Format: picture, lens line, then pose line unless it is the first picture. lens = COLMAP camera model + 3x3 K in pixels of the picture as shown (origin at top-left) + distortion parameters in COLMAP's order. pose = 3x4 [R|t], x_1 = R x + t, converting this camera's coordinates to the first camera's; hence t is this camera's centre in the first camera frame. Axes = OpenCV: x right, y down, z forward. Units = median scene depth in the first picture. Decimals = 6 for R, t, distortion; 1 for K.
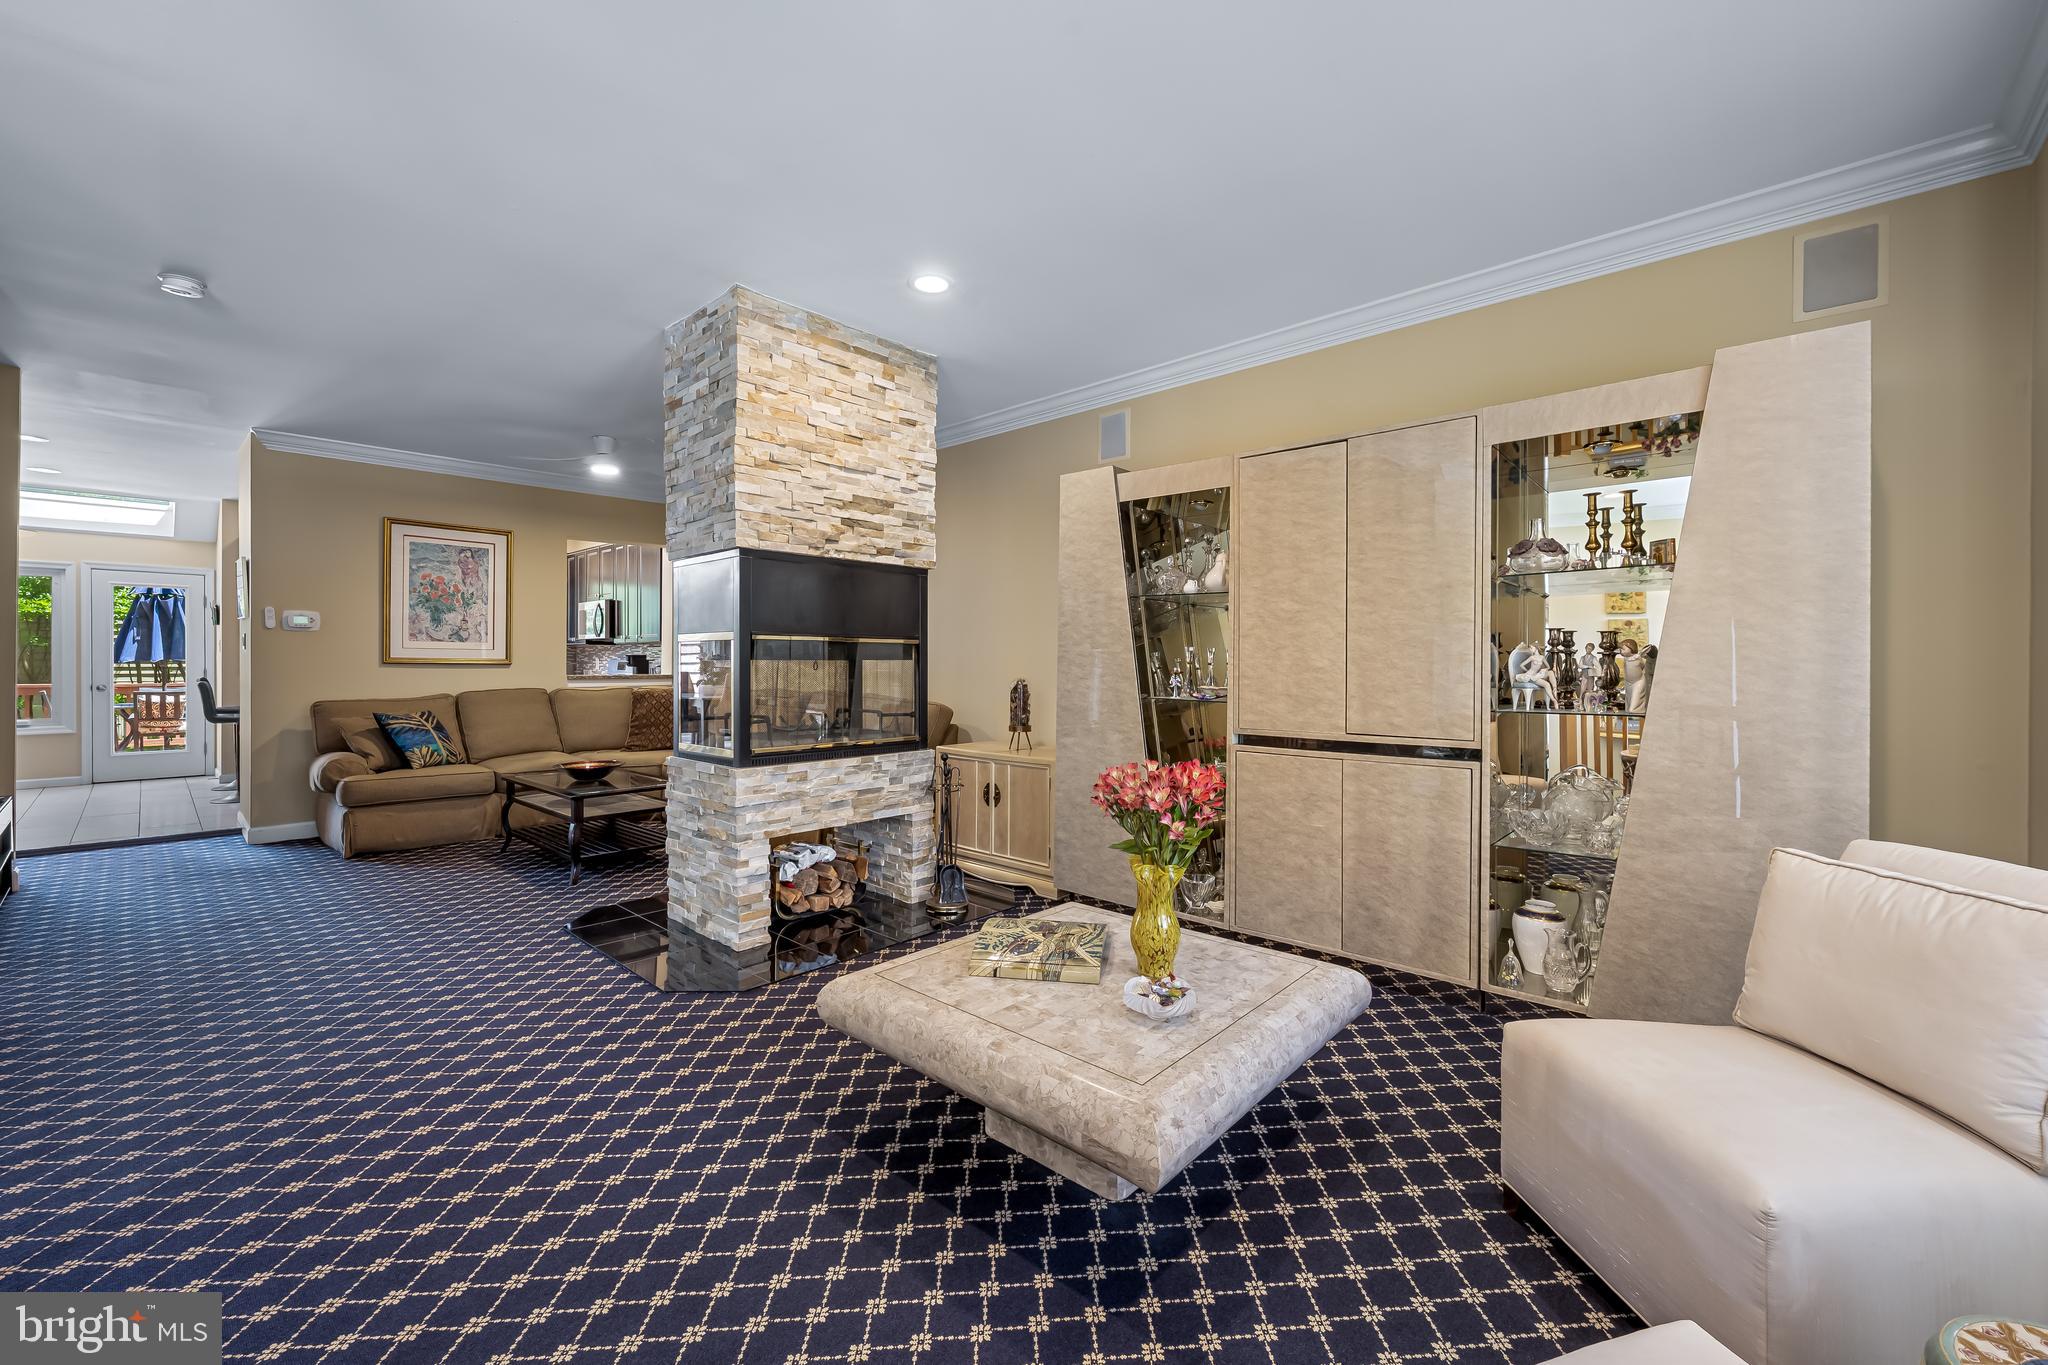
lens RADIAL K [[809.7, 0, 1012.5], [0, 809.7, 671.3], [0, 0, 1]] dist [-0.000699, -0.000277]
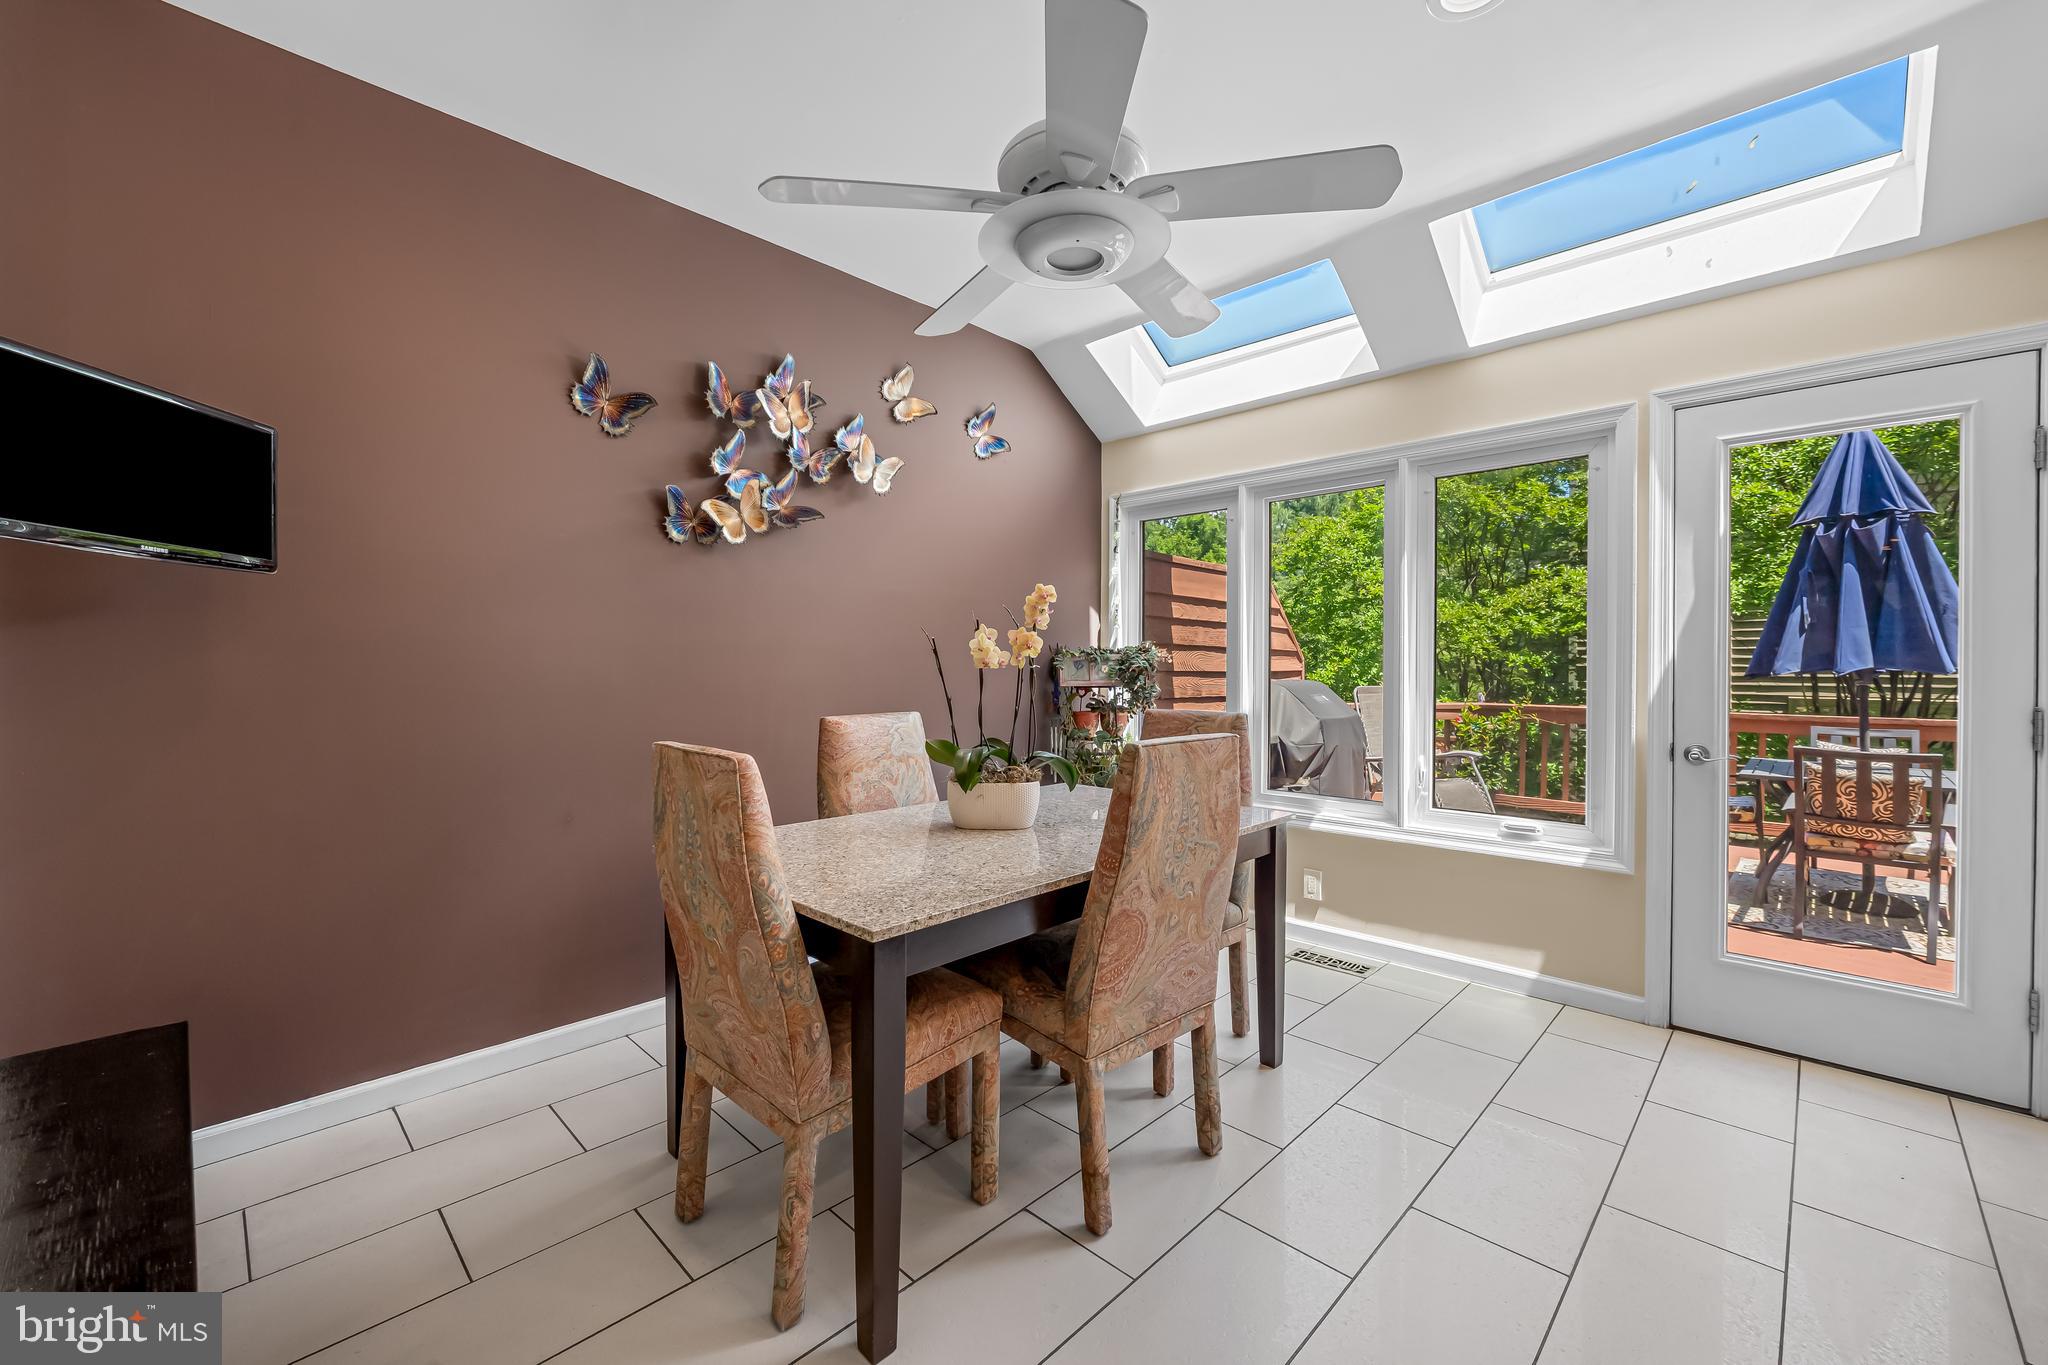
lens RADIAL K [[809.7, 0, 1012.5], [0, 809.7, 671.3], [0, 0, 1]] dist [-0.000699, -0.000277]
pose [[-0.036480, 0.007041, -0.999310, -0.643538], [-0.013304, 0.999883, 0.007531, -0.011699], [0.999246, 0.013570, -0.036382, 0.600443]]
